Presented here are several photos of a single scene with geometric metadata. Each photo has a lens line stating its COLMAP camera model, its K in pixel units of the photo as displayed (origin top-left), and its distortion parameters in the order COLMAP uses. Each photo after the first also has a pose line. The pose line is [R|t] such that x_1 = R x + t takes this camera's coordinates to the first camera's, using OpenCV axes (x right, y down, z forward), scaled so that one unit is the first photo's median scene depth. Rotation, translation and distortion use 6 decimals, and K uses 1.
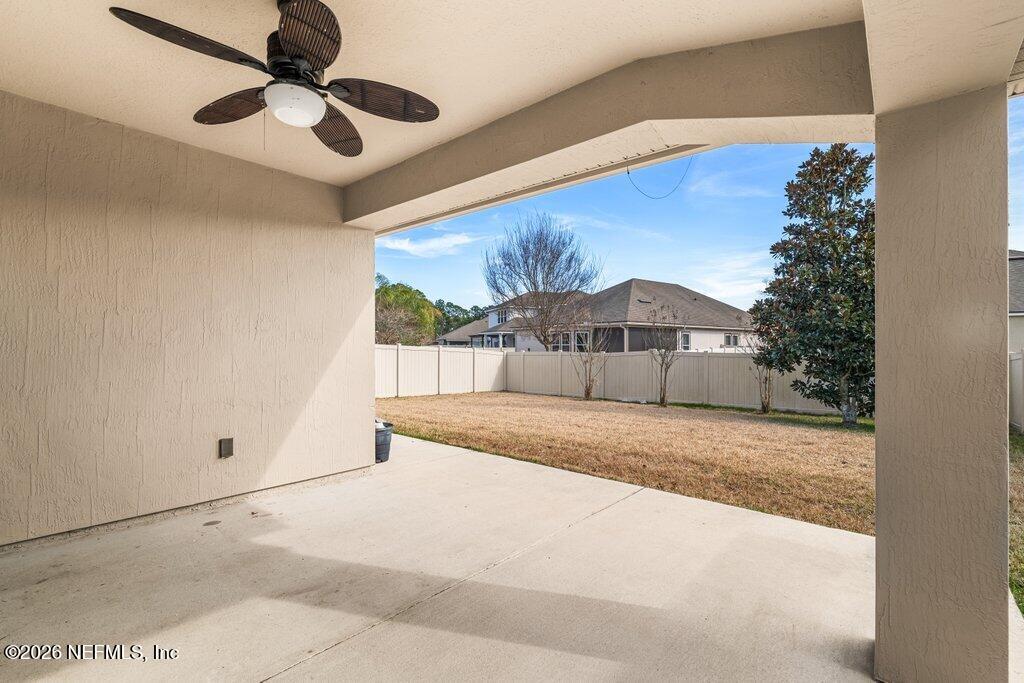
lens RADIAL K [[460.8, 0, 510.6], [0, 460.8, 334.5], [0, 0, 1]] dist [-0.000602, -0.000441]
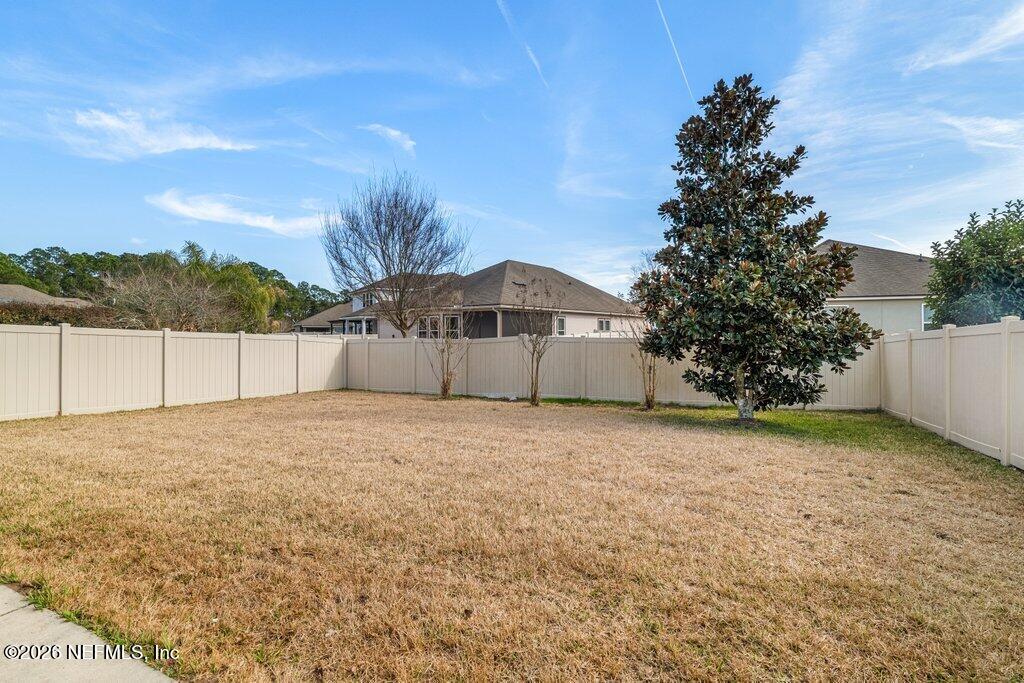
lens RADIAL K [[460.8, 0, 510.6], [0, 460.8, 334.5], [0, 0, 1]] dist [-0.000602, -0.000441]
pose [[0.967675, -0.008176, 0.252068, 0.078801], [0.000843, 0.999574, 0.029188, 0.008498], [-0.252200, -0.028032, 0.967269, 0.209261]]
